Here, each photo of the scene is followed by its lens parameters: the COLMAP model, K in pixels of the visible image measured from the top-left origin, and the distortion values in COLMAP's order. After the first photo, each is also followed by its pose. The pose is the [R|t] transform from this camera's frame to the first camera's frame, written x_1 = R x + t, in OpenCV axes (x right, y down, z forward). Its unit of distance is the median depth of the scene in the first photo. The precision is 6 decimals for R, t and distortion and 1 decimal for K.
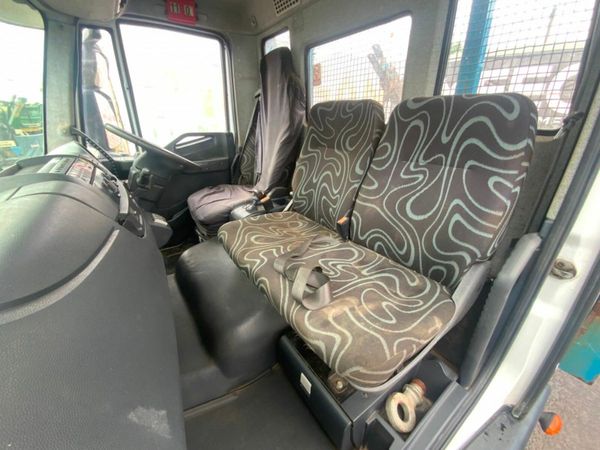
lens RADIAL K [[243.5, 0, 300.0], [0, 243.5, 225.0], [0, 0, 1]] dist [0.017431, -0.018702]
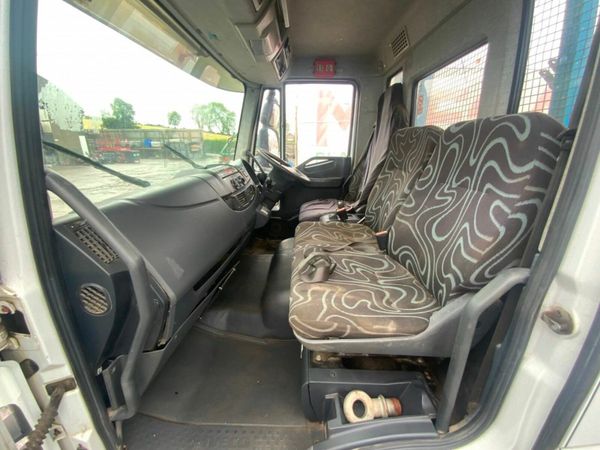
lens RADIAL K [[243.5, 0, 300.0], [0, 243.5, 225.0], [0, 0, 1]] dist [0.017431, -0.018702]
pose [[0.804859, 0.174893, -0.567111, 0.539195], [-0.232078, 0.972248, -0.029538, 0.067710], [0.546207, 0.155388, 0.823112, -0.110493]]
